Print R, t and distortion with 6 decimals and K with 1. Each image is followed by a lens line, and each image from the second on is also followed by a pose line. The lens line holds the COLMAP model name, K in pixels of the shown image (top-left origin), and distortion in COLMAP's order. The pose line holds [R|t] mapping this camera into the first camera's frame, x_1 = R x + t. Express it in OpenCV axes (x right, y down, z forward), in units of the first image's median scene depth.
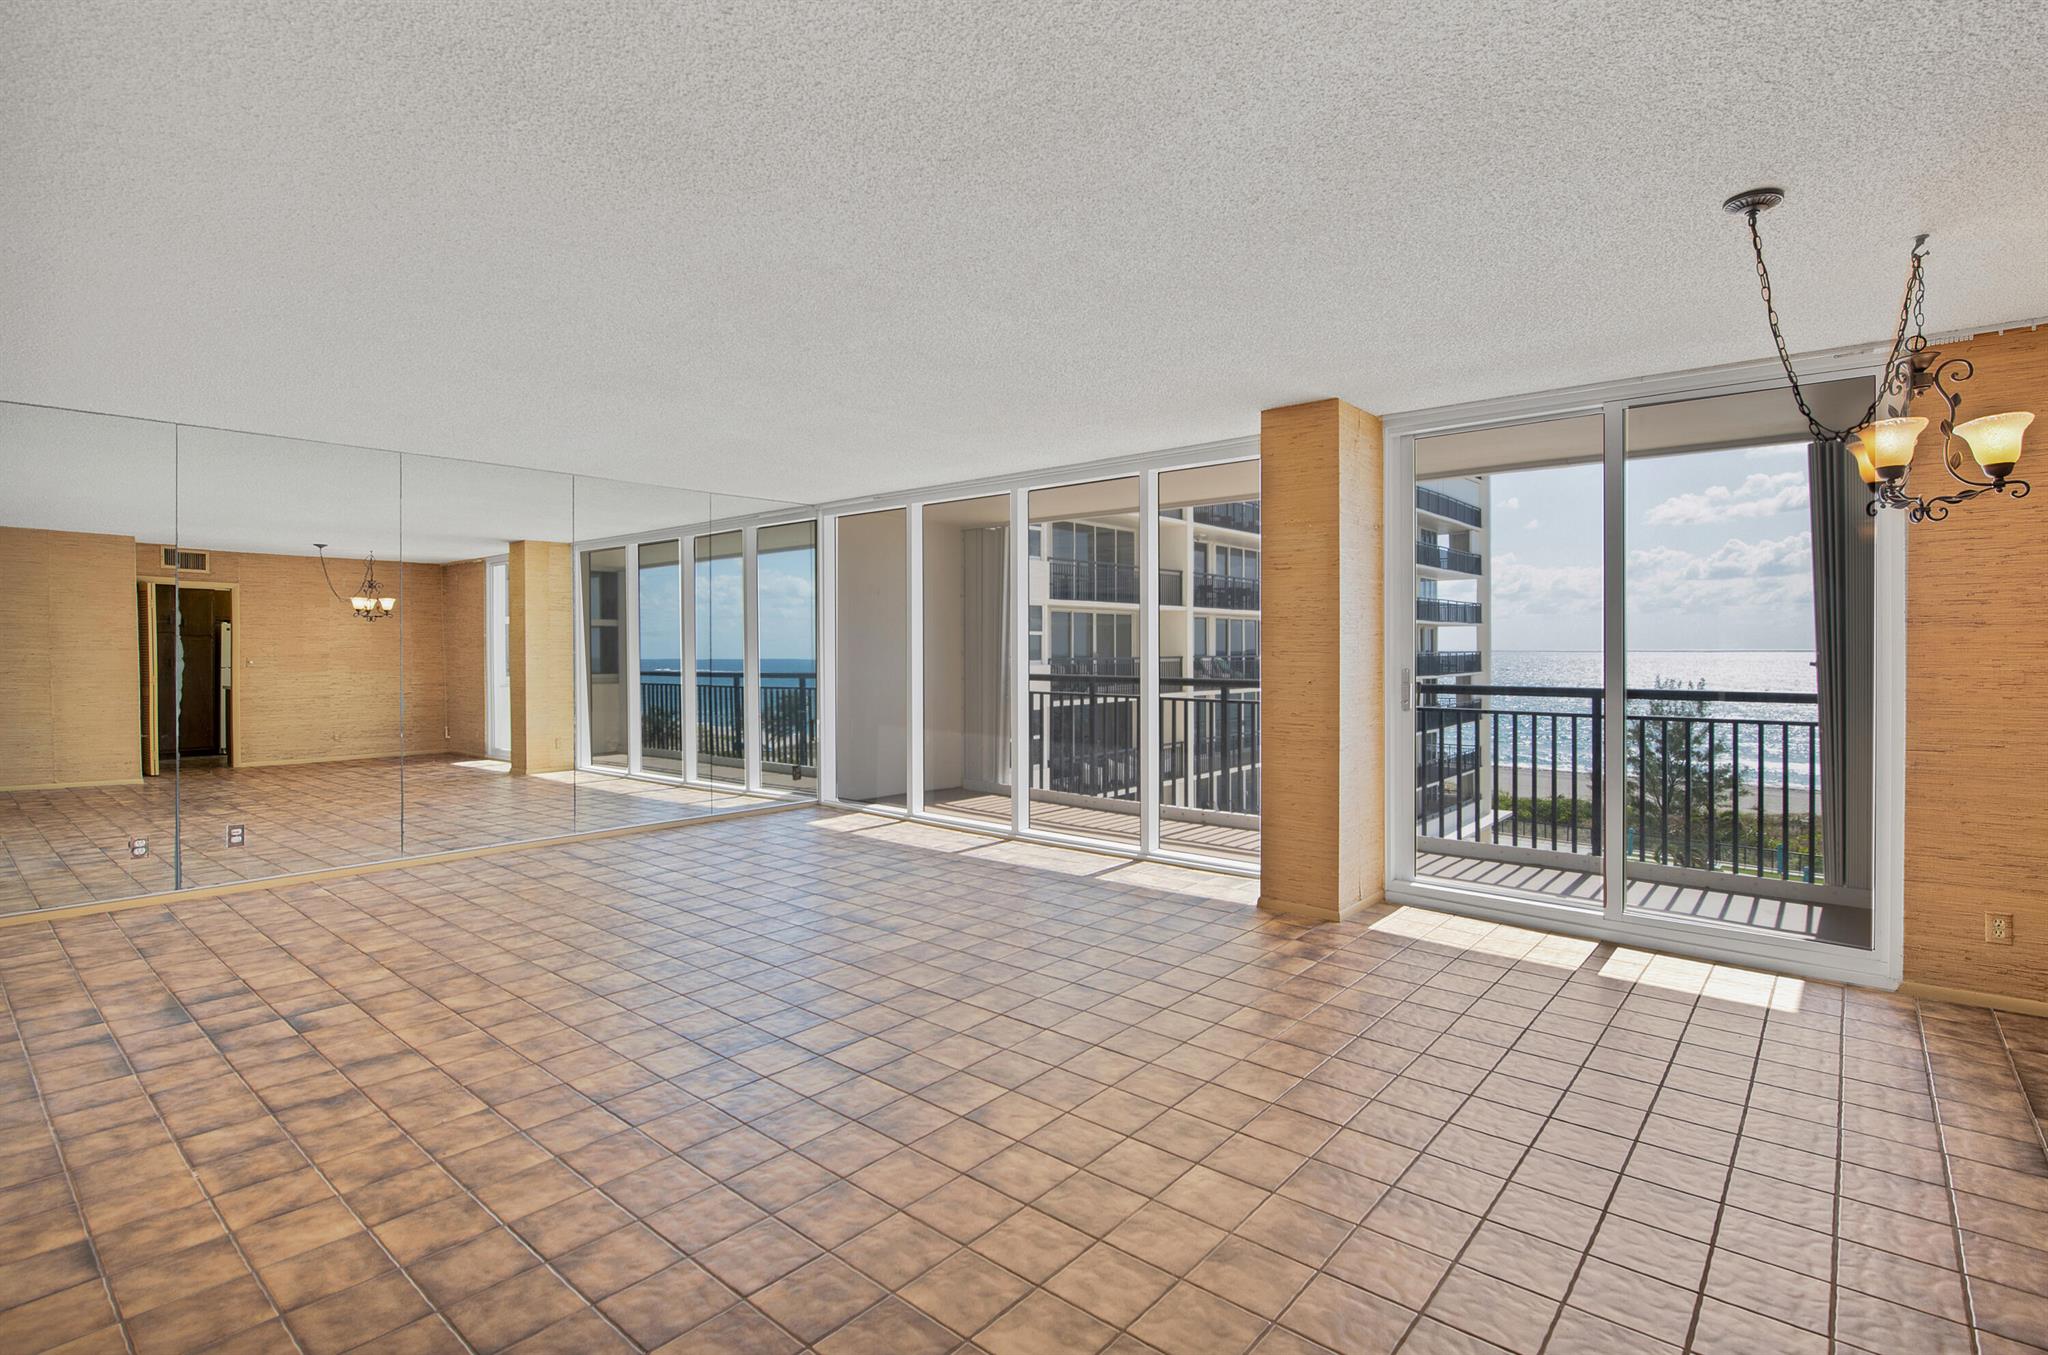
lens RADIAL K [[939.2, 0, 1078.2], [0, 939.2, 760.8], [0, 0, 1]] dist [-0.012641, -0.000002]
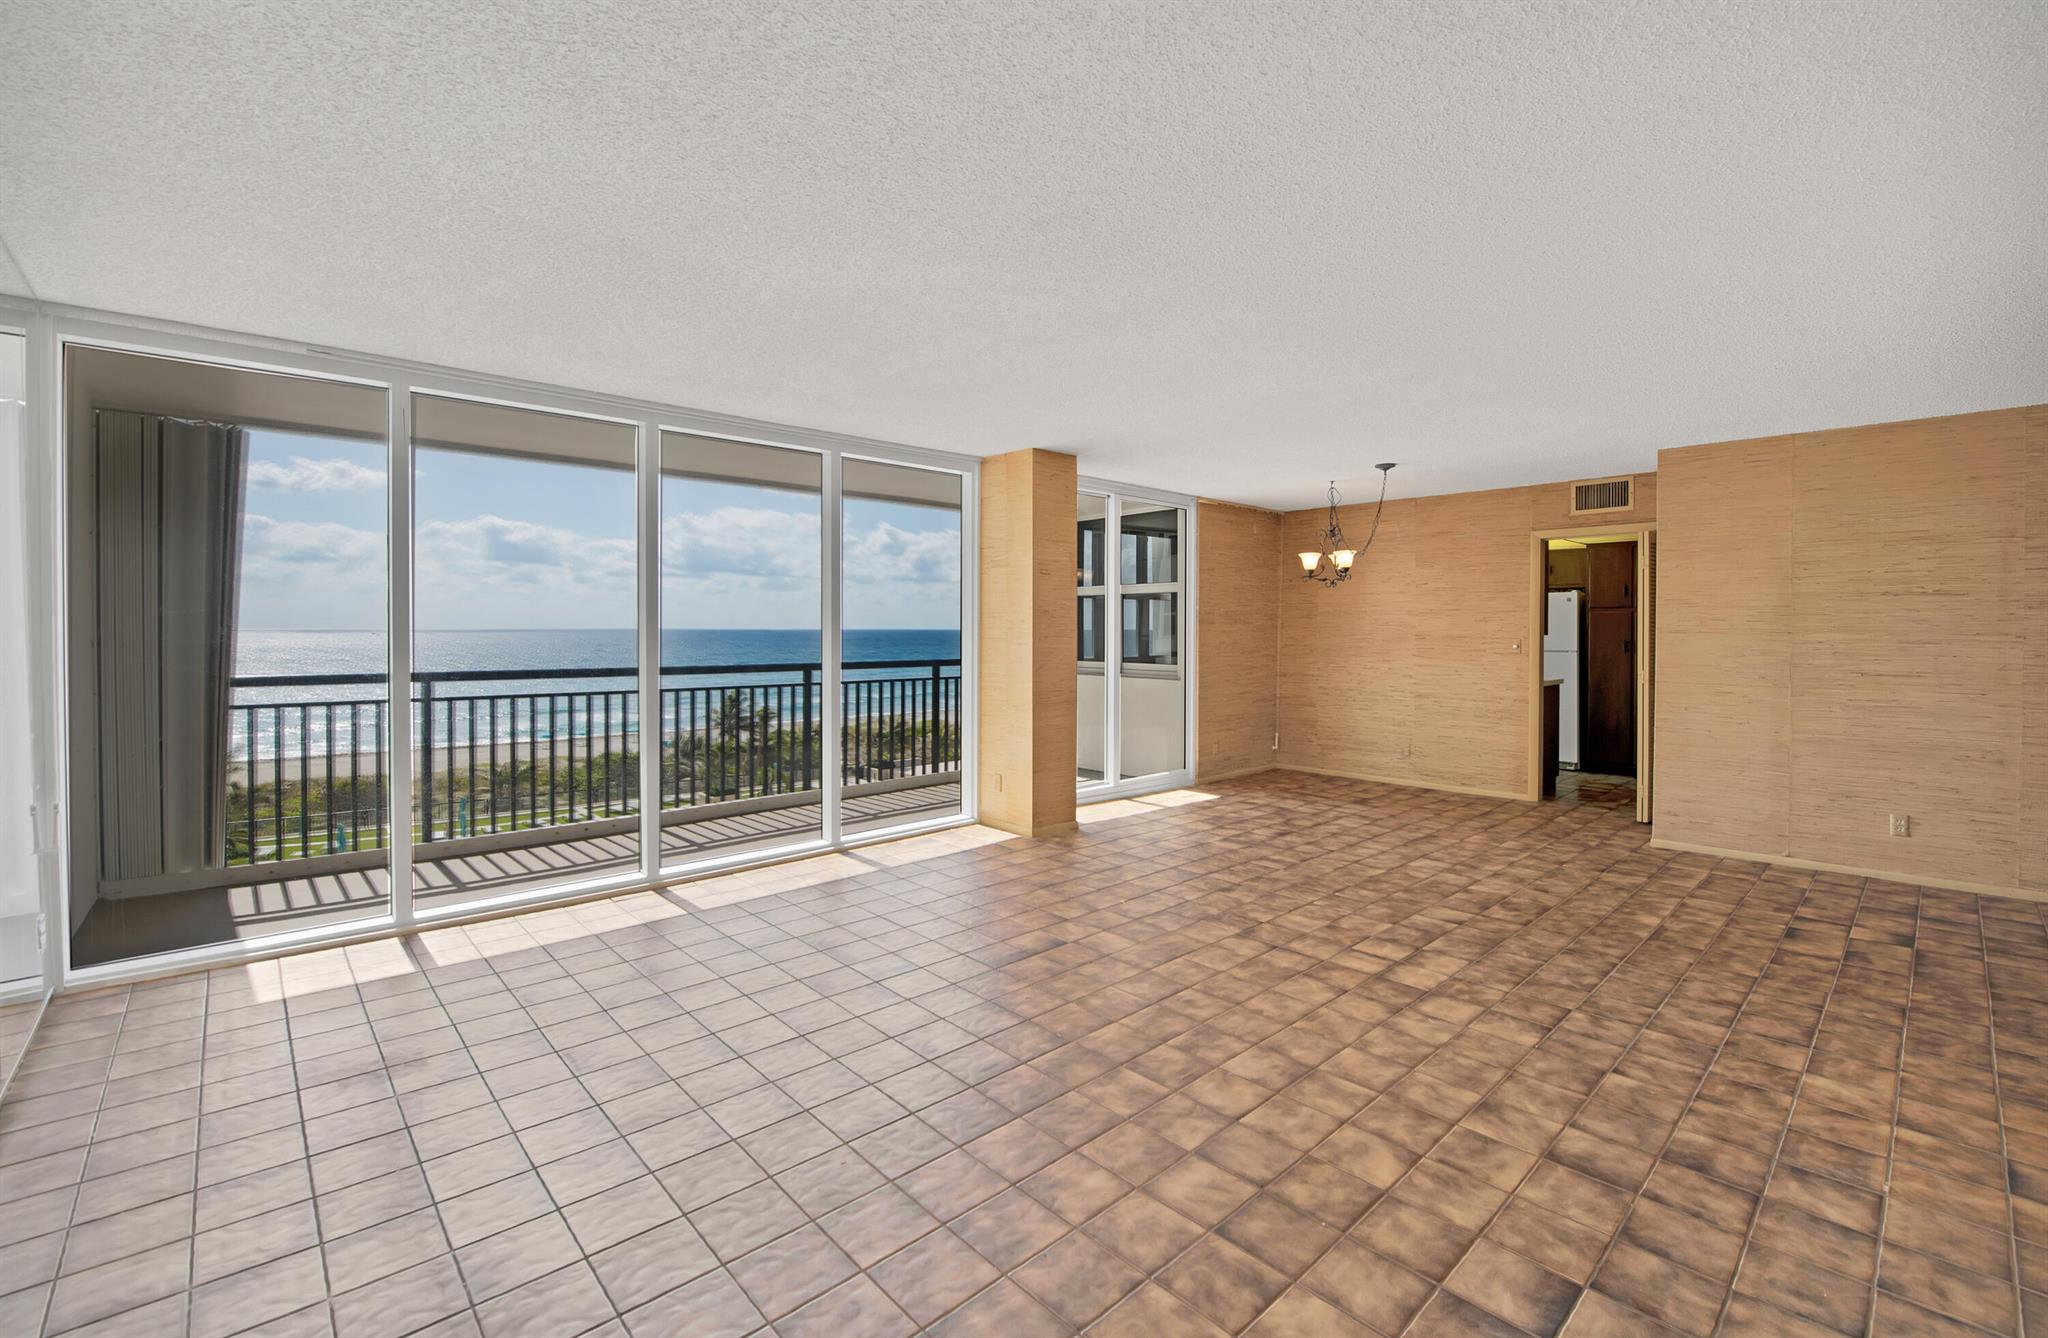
lens RADIAL K [[866.3, 0, 998.1], [0, 866.3, 638.9], [0, 0, 1]] dist [-0.019834, -0.000516]
pose [[0.179870, -0.012489, 0.983611, -1.507732], [0.117337, 0.993053, -0.008848, -0.162513], [-0.976667, 0.117006, 0.180086, 1.286508]]
